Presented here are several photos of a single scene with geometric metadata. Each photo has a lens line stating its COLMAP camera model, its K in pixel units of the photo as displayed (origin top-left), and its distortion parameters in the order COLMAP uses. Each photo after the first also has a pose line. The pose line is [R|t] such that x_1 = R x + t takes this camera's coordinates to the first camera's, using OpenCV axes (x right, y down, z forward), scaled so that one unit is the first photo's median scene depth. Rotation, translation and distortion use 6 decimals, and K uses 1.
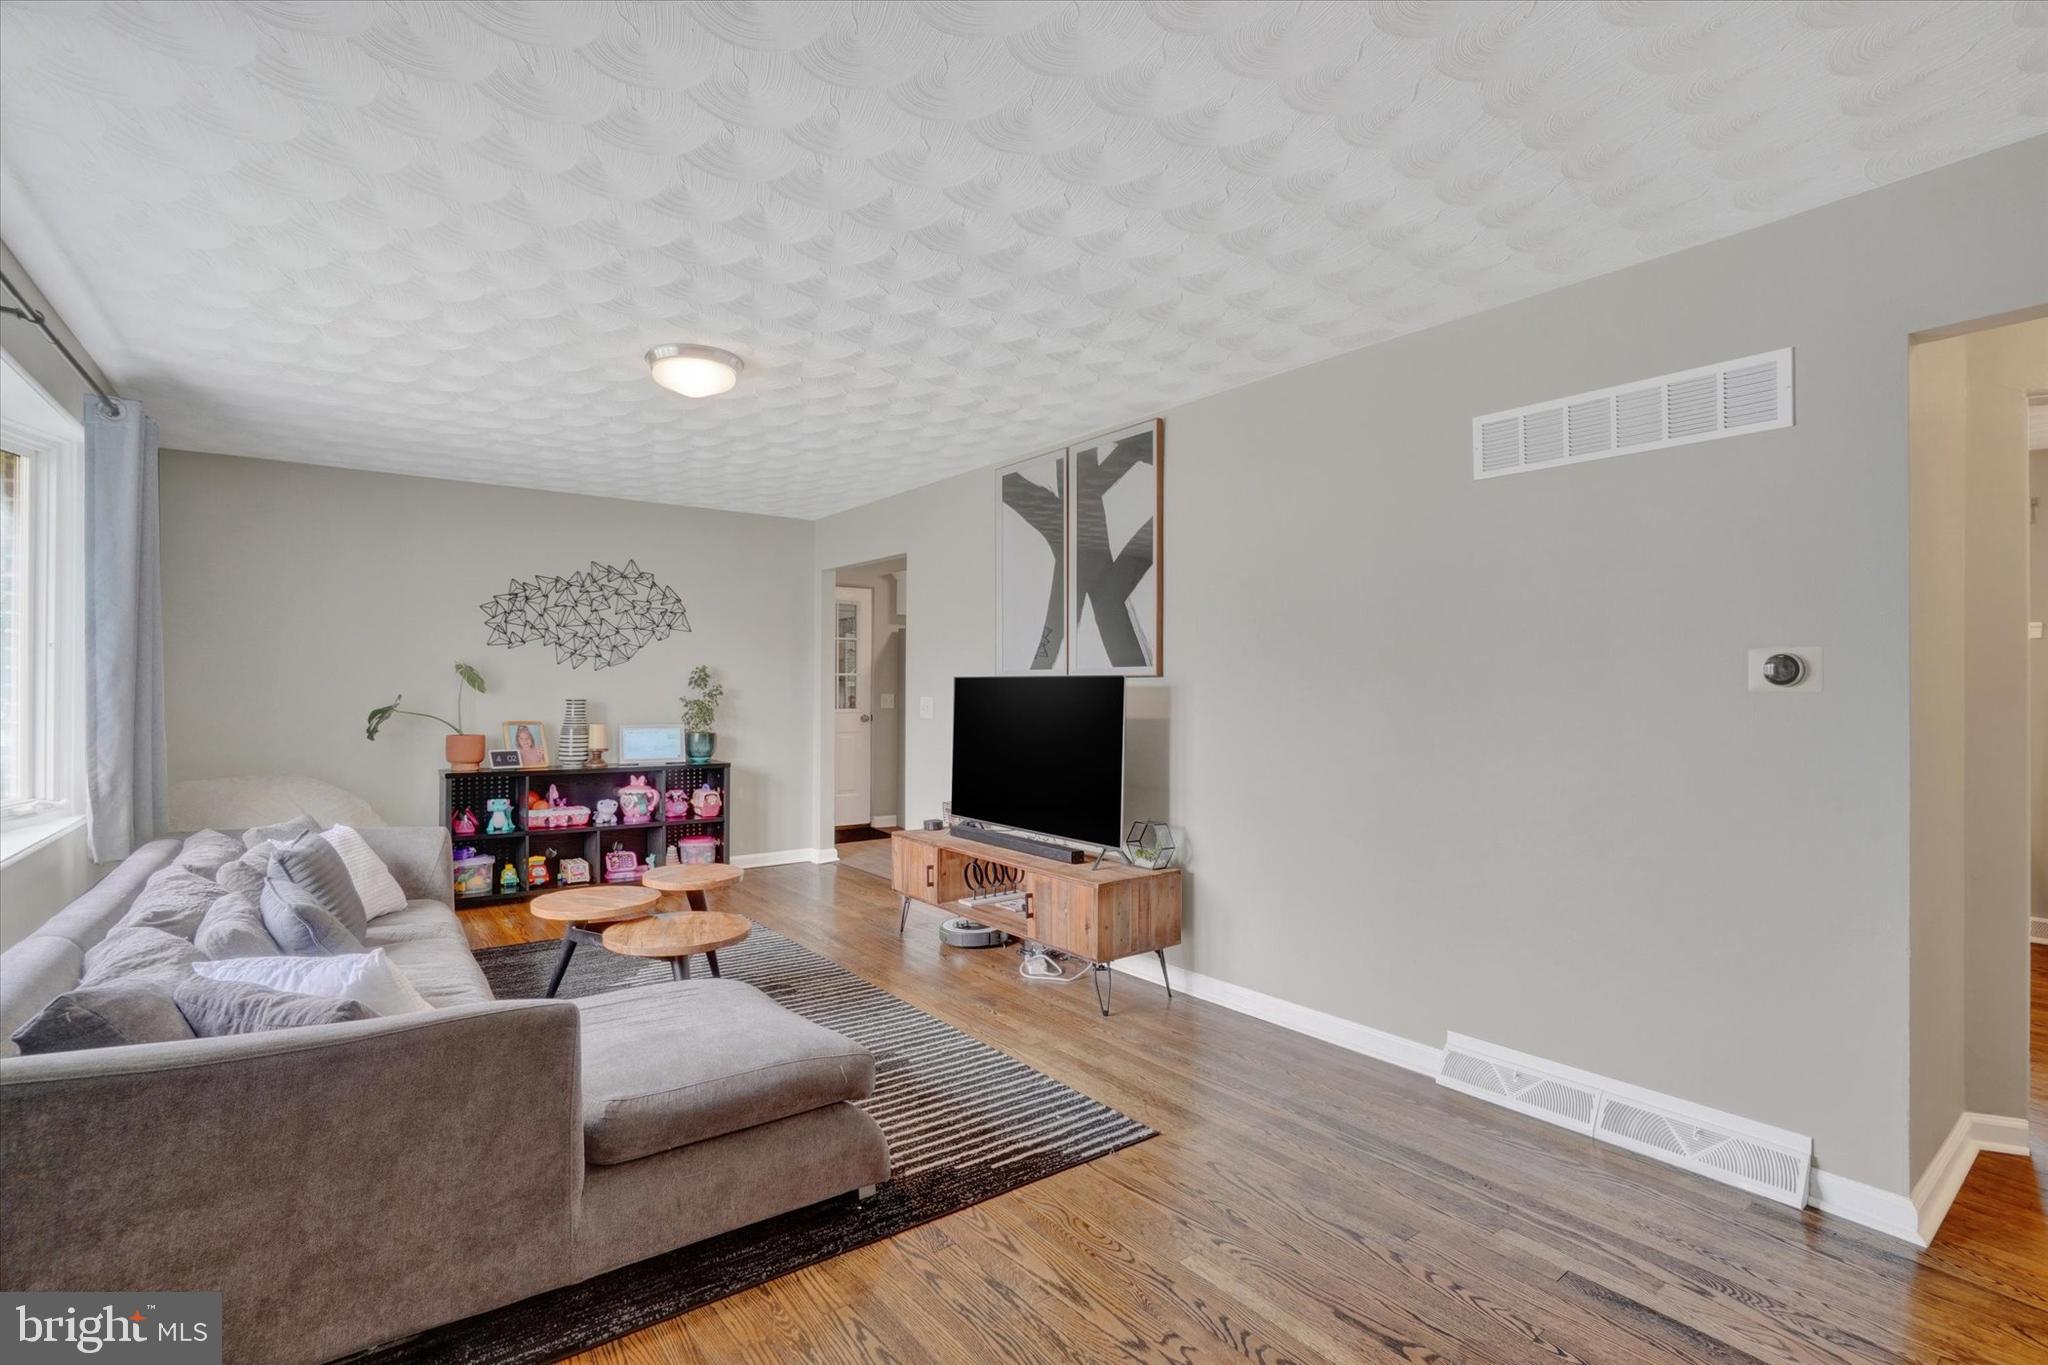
lens RADIAL K [[941.6, 0, 1024.0], [0, 941.6, 682.5], [0, 0, 1]] dist [-0.002882, -0.000255]
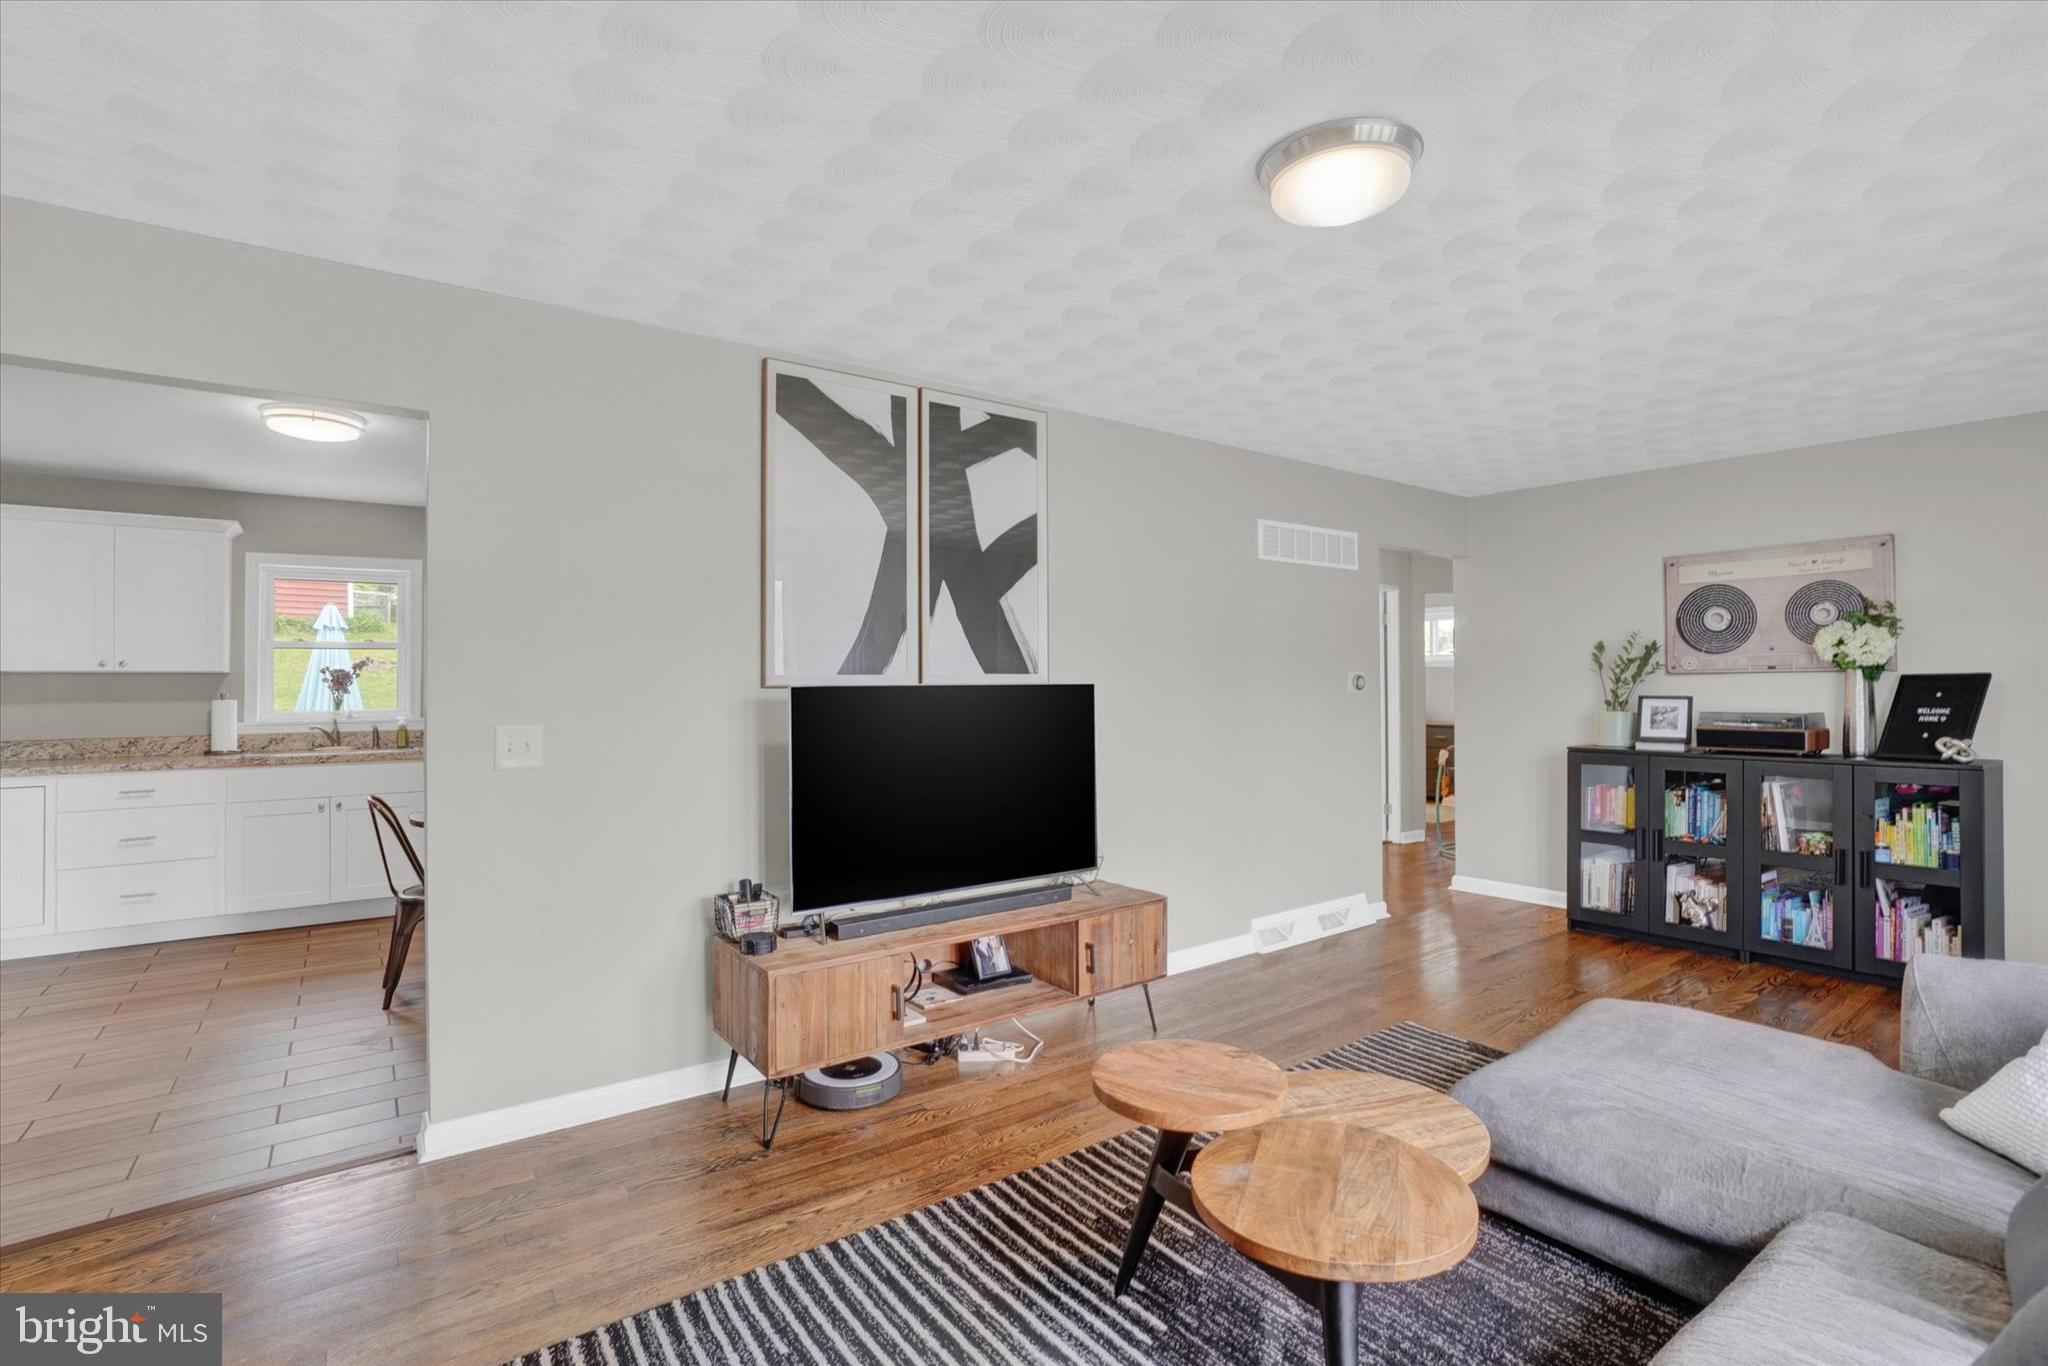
lens RADIAL K [[941.6, 0, 1024.0], [0, 941.6, 683.0], [0, 0, 1]] dist [-0.002882, -0.000255]
pose [[0.032366, -0.005174, 0.999463, -0.762337], [-0.000661, 0.999986, 0.005198, -0.012451], [-0.999476, -0.000828, 0.032362, 0.938010]]
